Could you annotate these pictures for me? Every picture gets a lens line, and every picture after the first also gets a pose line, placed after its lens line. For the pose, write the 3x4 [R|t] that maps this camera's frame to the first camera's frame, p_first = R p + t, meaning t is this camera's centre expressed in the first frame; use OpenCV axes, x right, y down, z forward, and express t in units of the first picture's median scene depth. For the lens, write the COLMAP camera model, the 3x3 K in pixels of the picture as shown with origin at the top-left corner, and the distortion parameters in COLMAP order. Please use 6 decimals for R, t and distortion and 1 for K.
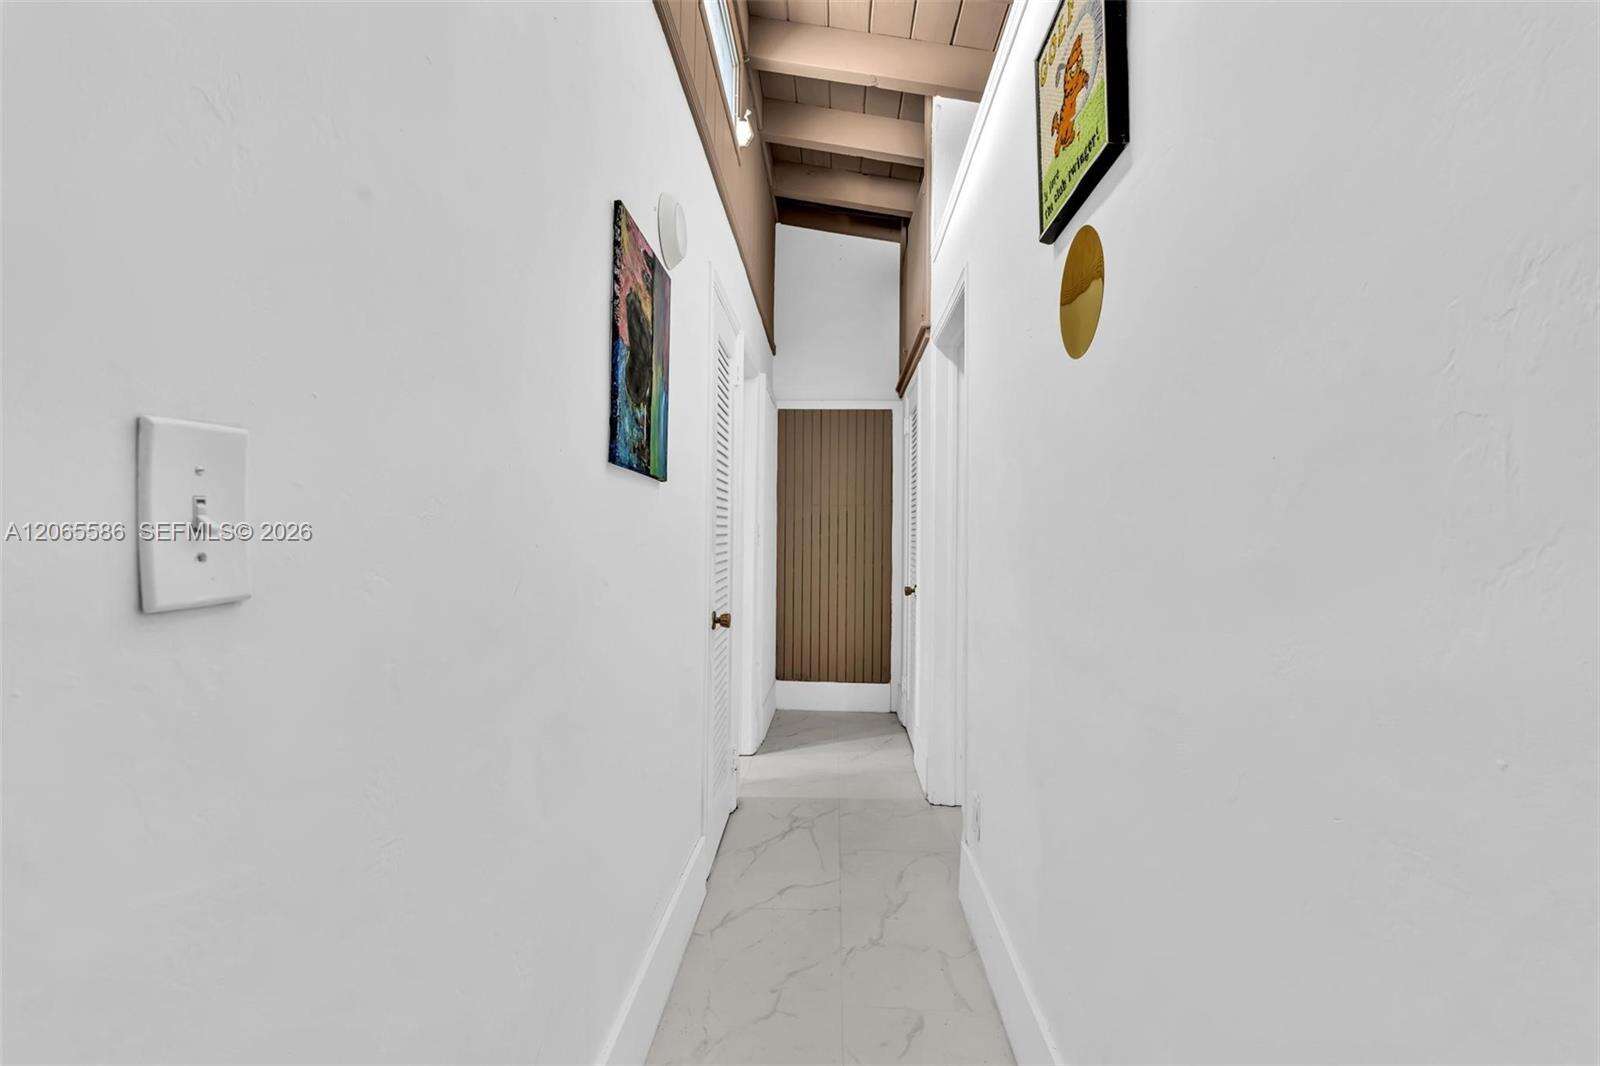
lens RADIAL K [[730.1, 0, 800.0], [0, 730.1, 533.0], [0, 0, 1]] dist [-0.000817, 0.000127]
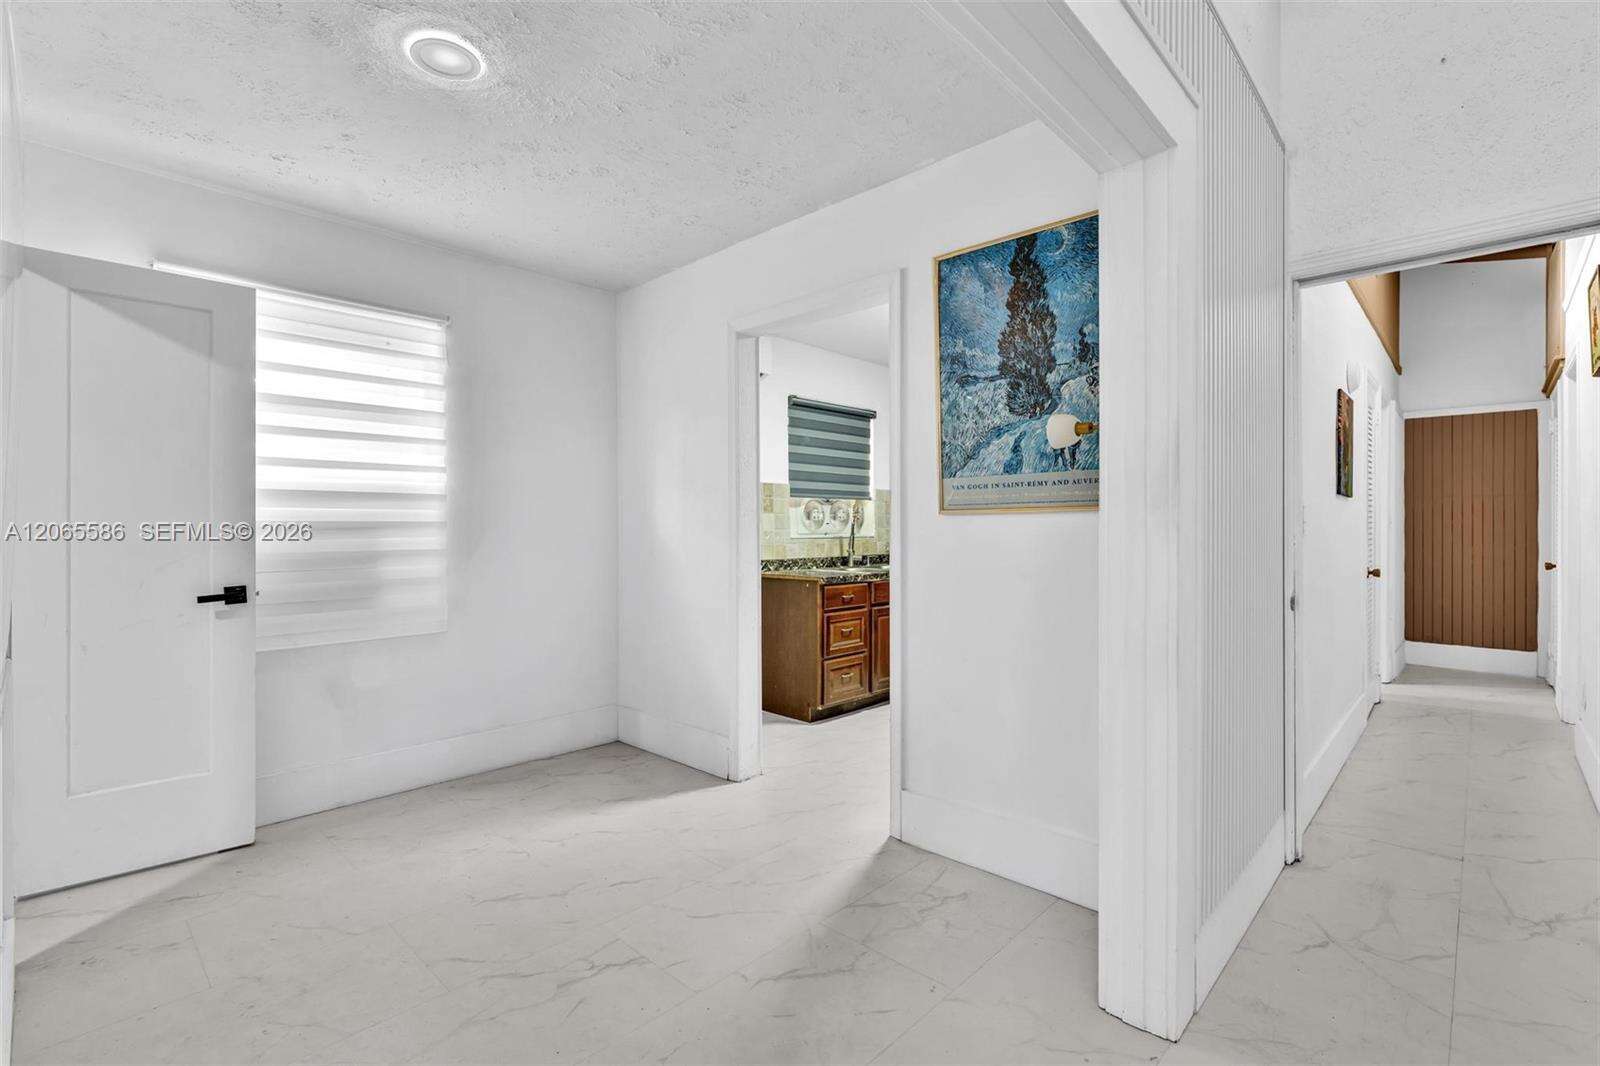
lens RADIAL K [[723.3, 0, 800.0], [0, 723.3, 533.0], [0, 0, 1]] dist [-0.000245, 0.000071]
pose [[0.759405, -0.008531, -0.650562, -0.013290], [0.015544, 0.999867, 0.005034, -0.001323], [0.650432, -0.013935, 0.759437, -0.600162]]
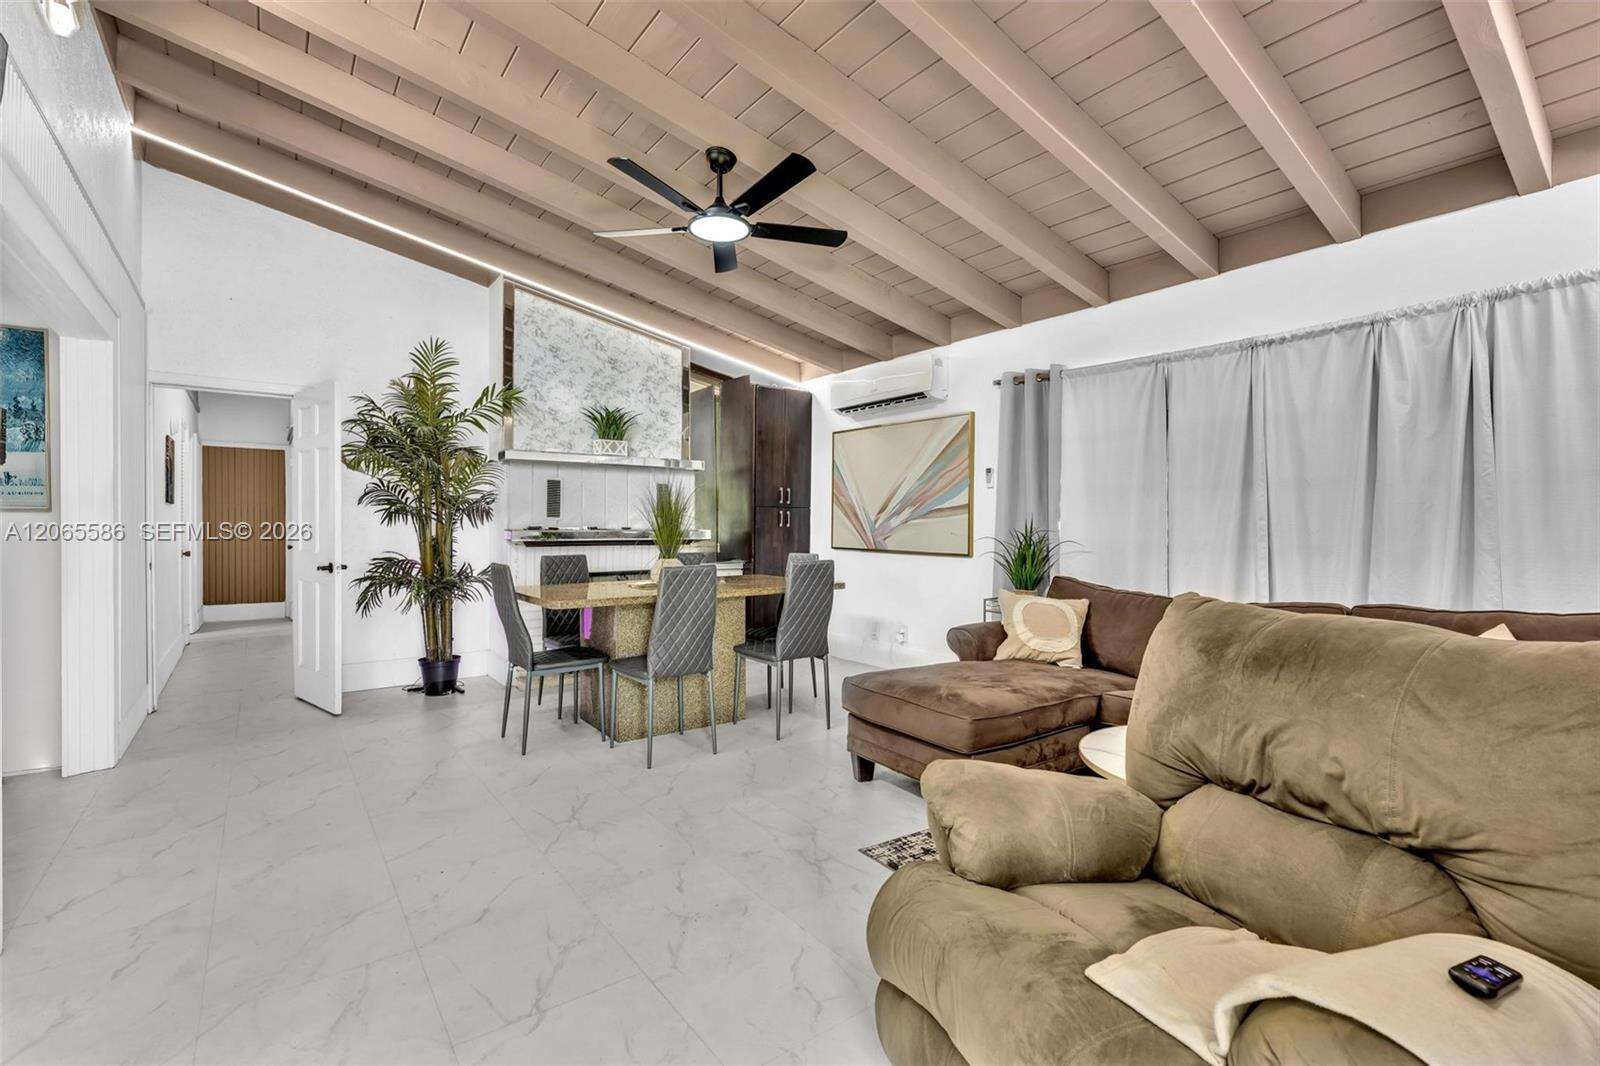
lens RADIAL K [[713.9, 0, 793.2], [0, 713.9, 533.5], [0, 0, 1]] dist [-0.001701, 0.000632]
pose [[0.770781, -0.013267, 0.636963, -0.030604], [-0.002245, 0.999720, 0.023539, -0.007468], [-0.637097, -0.019574, 0.770535, -1.181938]]
